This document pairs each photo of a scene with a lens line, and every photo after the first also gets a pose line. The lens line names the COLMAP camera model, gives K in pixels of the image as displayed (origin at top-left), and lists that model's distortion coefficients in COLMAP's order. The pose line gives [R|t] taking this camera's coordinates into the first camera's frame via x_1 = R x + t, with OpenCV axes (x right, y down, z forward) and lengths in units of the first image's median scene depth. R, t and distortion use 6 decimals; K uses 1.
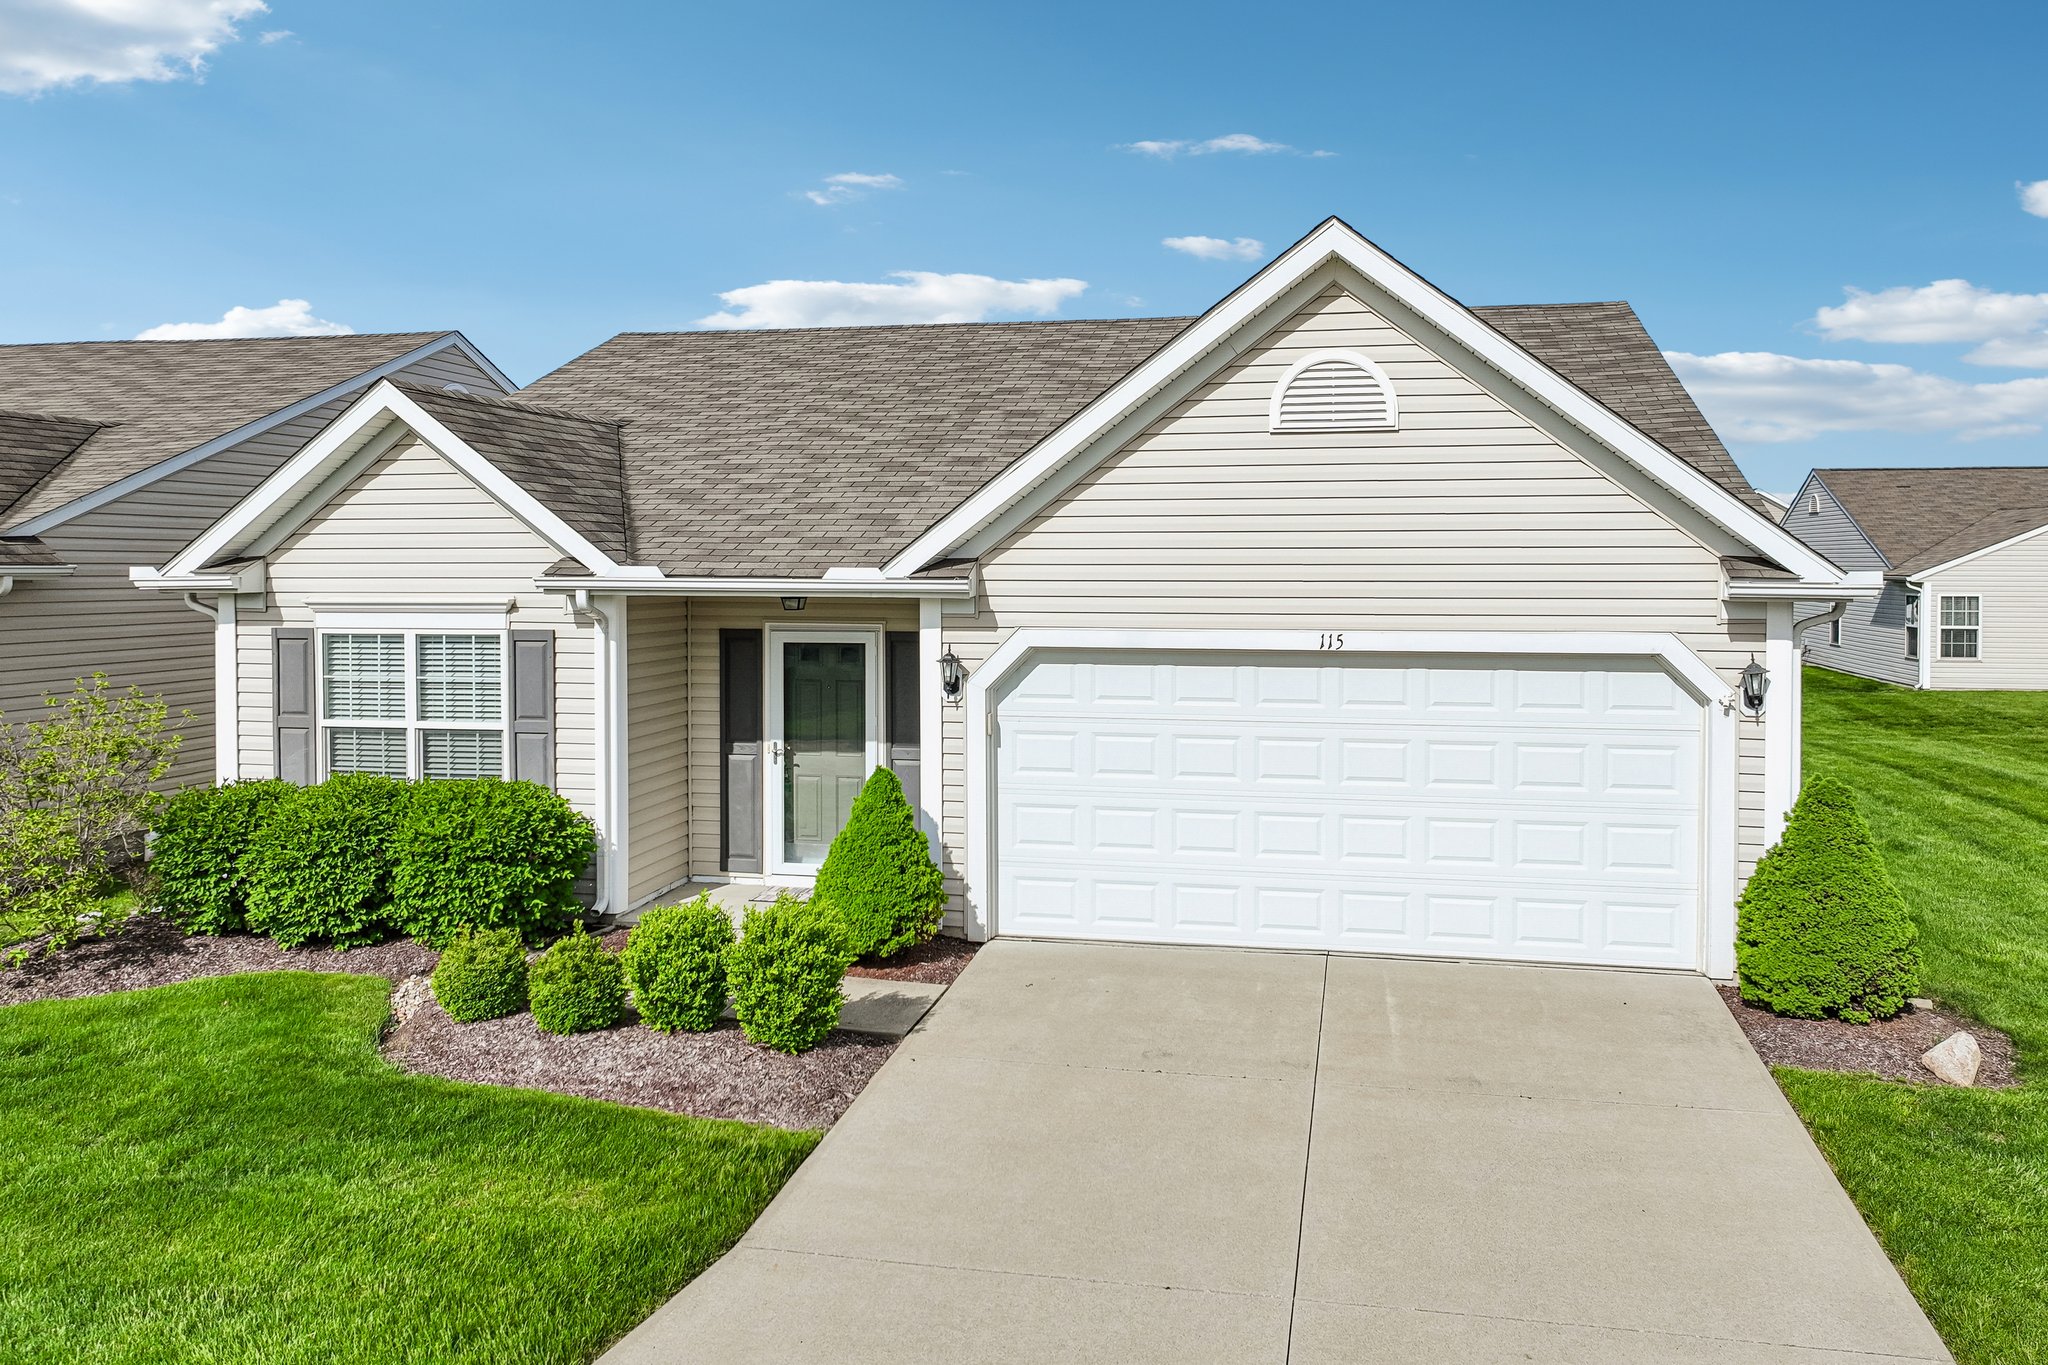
lens RADIAL K [[1492.8, 0, 1082.0], [0, 1492.8, 589.6], [0, 0, 1]] dist [0.003869, 0.004560]
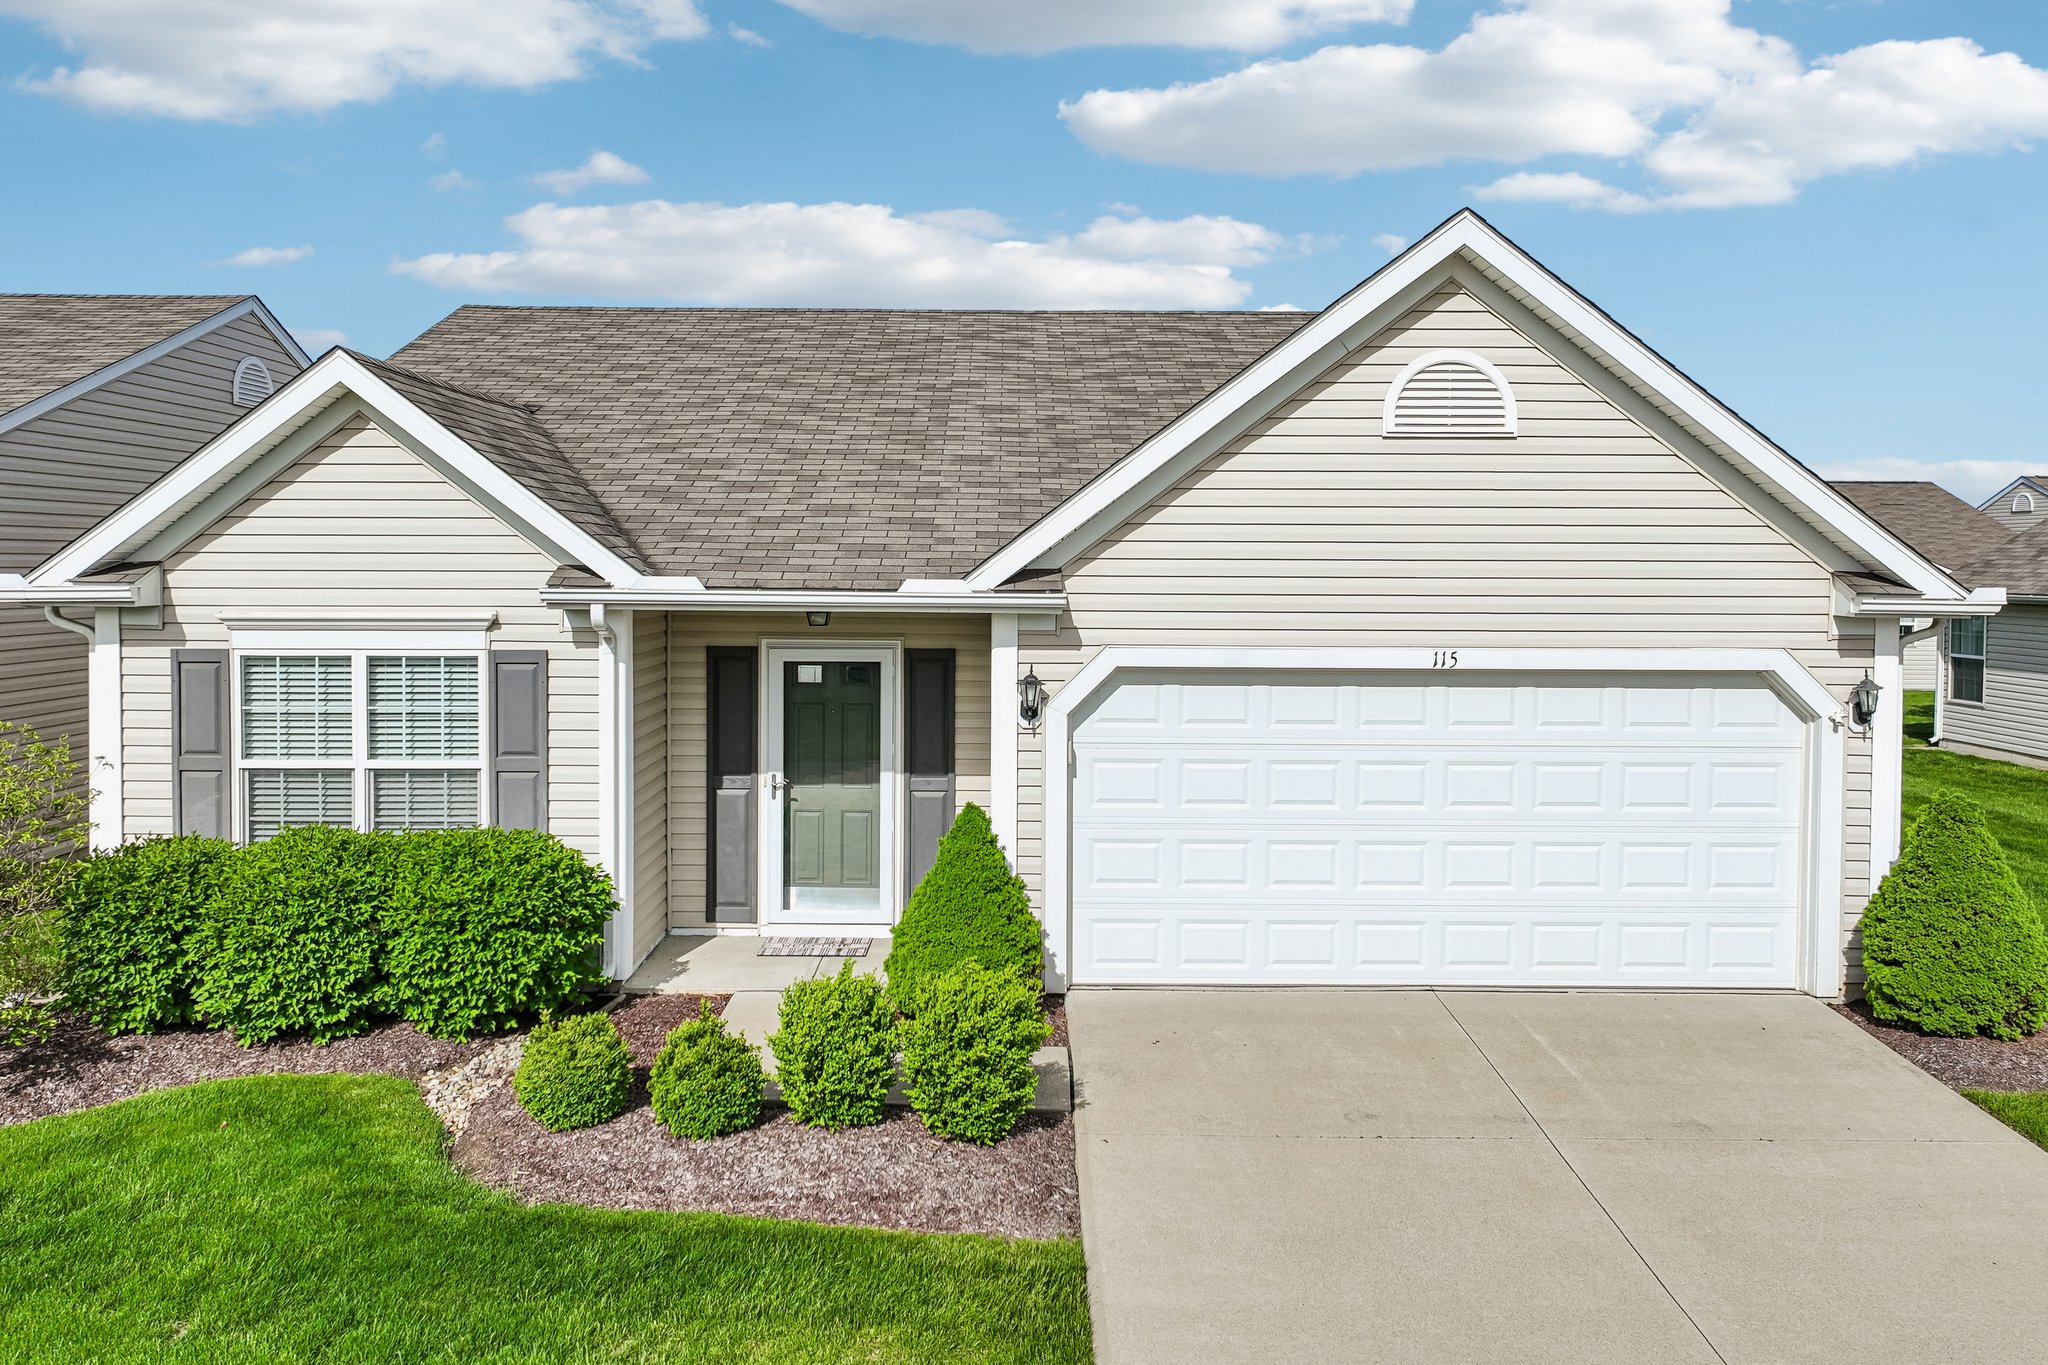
lens RADIAL K [[1507.6, 0, 1022.6], [0, 1507.6, 594.0], [0, 0, 1]] dist [0.001513, 0.008397]
pose [[0.981333, 0.001192, 0.192311, -0.268363], [-0.001867, 0.999993, 0.003332, -0.008954], [-0.192305, -0.003629, 0.981328, 0.109837]]
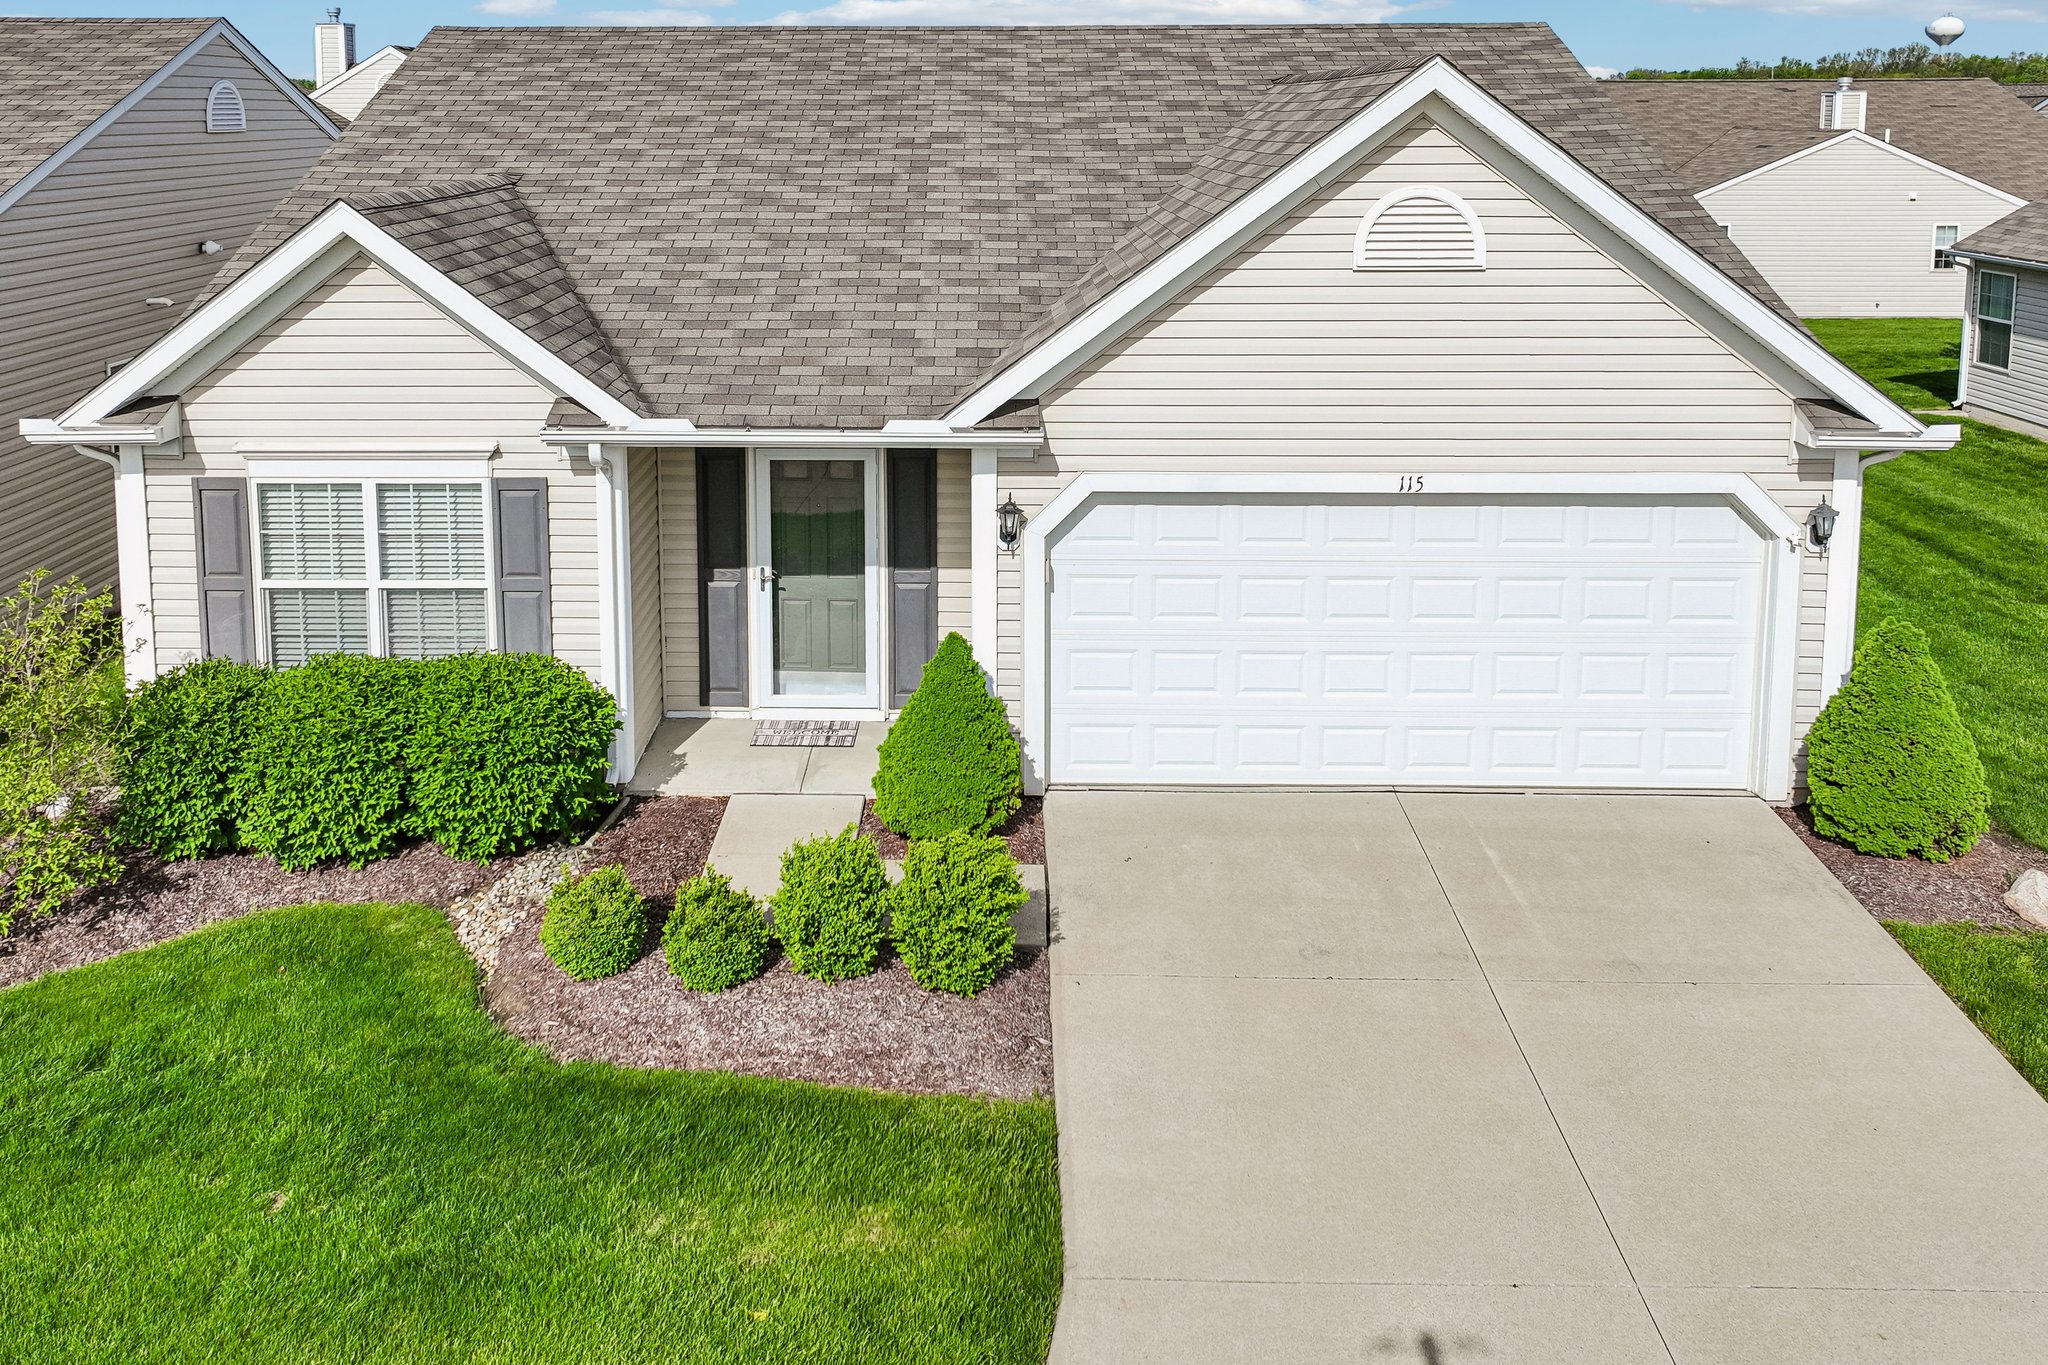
lens RADIAL K [[1630.0, 0, 967.6], [0, 1630.0, 282.3], [0, 0, 1]] dist [0.005443, -0.001574]
pose [[0.985818, -0.020057, 0.166615, -0.281991], [0.004970, 0.995886, 0.090481, -0.186654], [-0.167744, -0.088369, 0.981862, 0.013699]]
